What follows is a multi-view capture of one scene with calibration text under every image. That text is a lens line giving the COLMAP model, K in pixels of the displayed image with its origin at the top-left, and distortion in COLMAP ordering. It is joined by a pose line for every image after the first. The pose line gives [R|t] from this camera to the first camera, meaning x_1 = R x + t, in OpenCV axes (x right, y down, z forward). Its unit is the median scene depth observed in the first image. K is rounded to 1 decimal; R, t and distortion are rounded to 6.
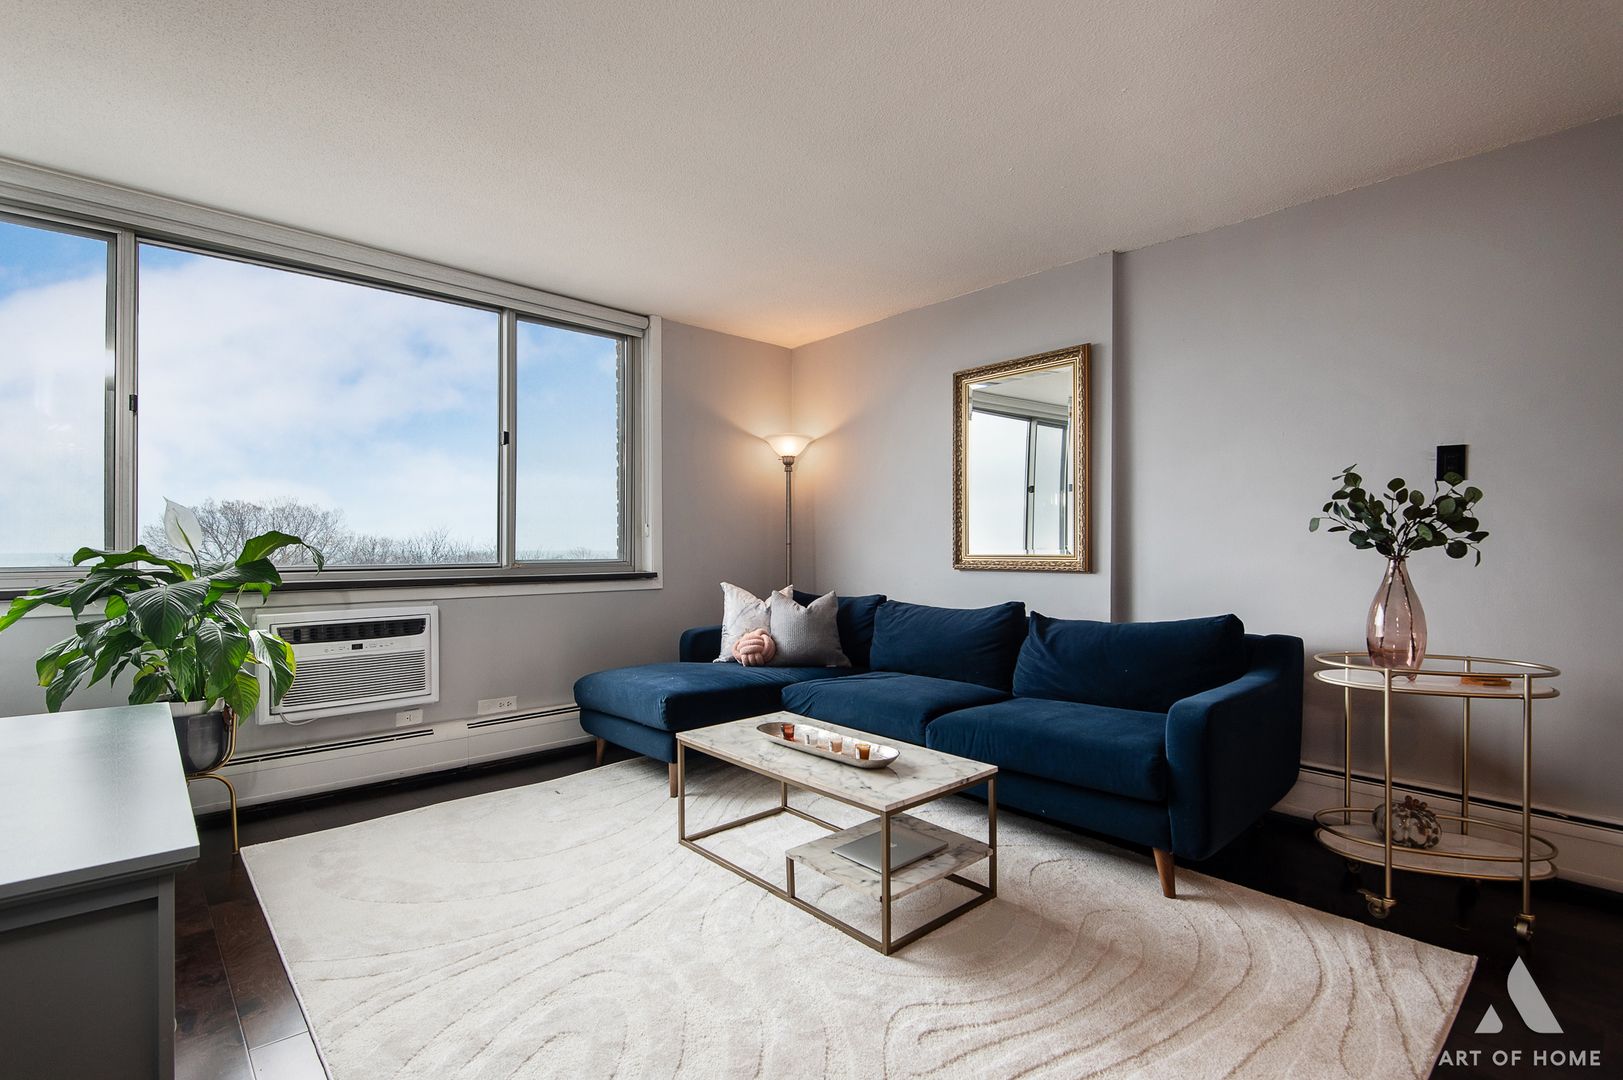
lens RADIAL K [[771.1, 0, 809.2], [0, 771.1, 544.0], [0, 0, 1]] dist [0.000851, -0.006862]
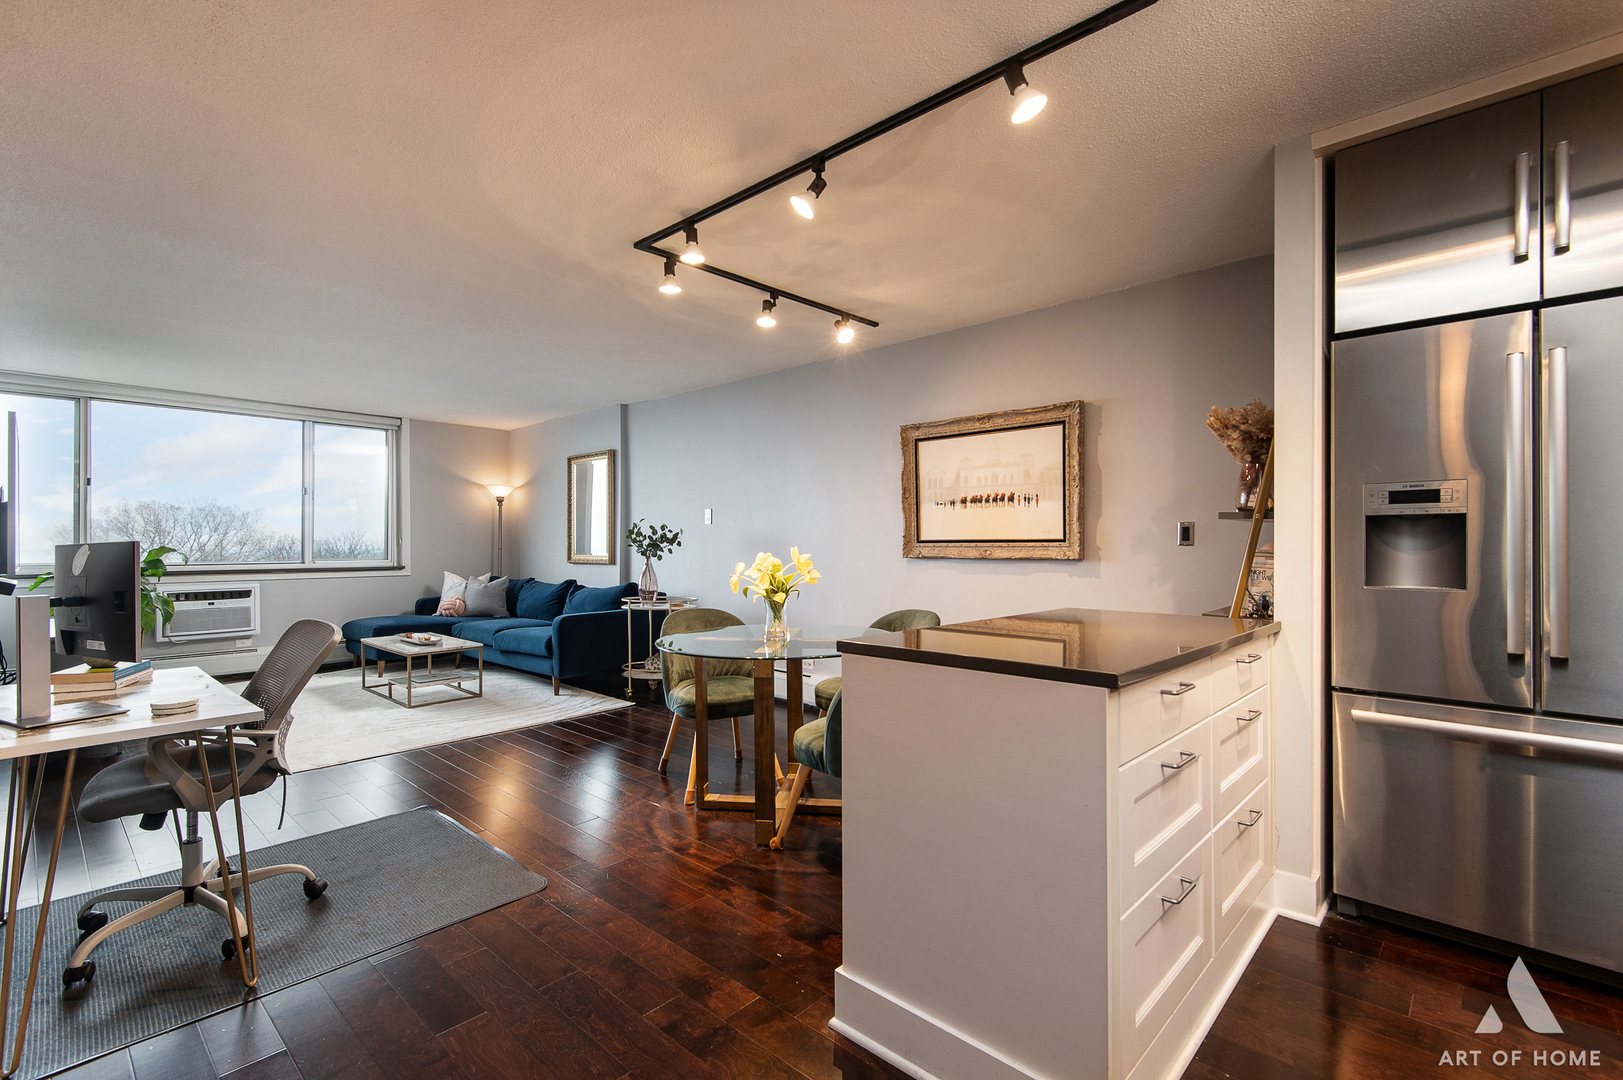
lens RADIAL K [[737.6, 0, 842.5], [0, 737.6, 546.0], [0, 0, 1]] dist [-0.016294, -0.000541]
pose [[0.993004, -0.000958, 0.118078, 0.747639], [0.000171, 0.999978, 0.006679, -0.023827], [-0.118082, -0.006612, 0.992982, -0.973464]]
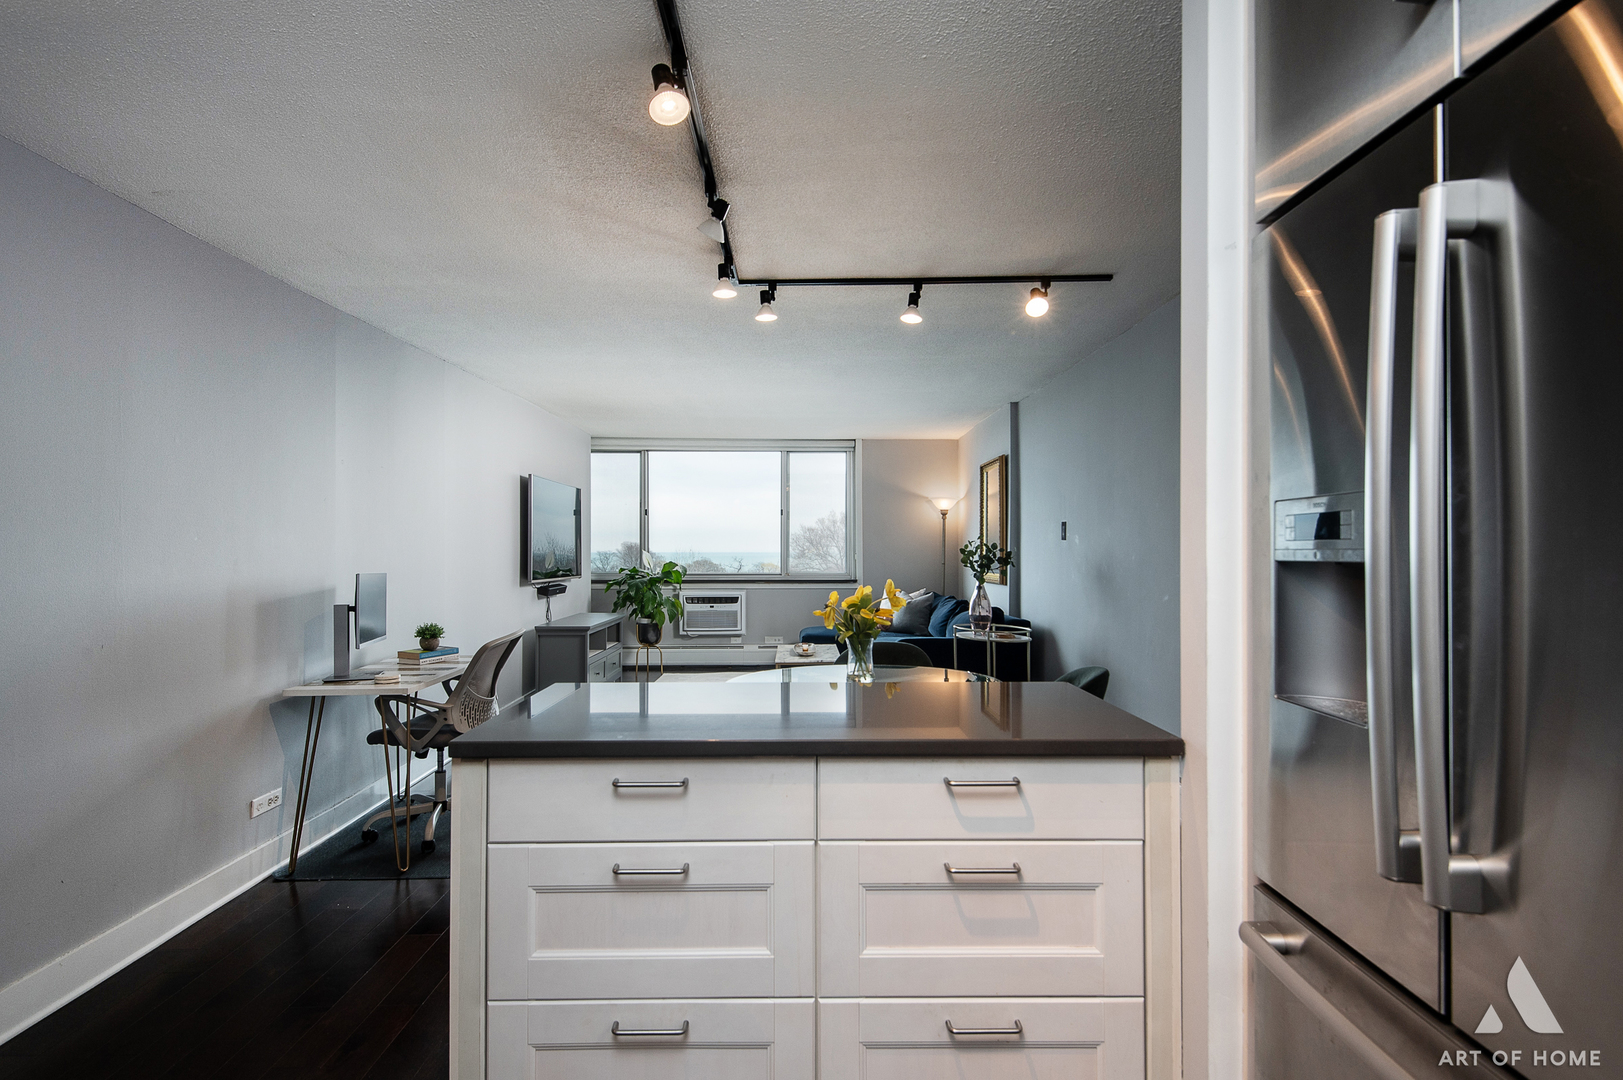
lens RADIAL K [[865.2, 0, 803.5], [0, 865.2, 528.7], [0, 0, 1]] dist [0.001053, -0.000205]
pose [[0.748887, -0.015444, -0.662517, 1.365229], [0.002957, 0.999796, -0.019965, -0.053793], [0.662691, 0.012992, 0.748781, -0.806857]]
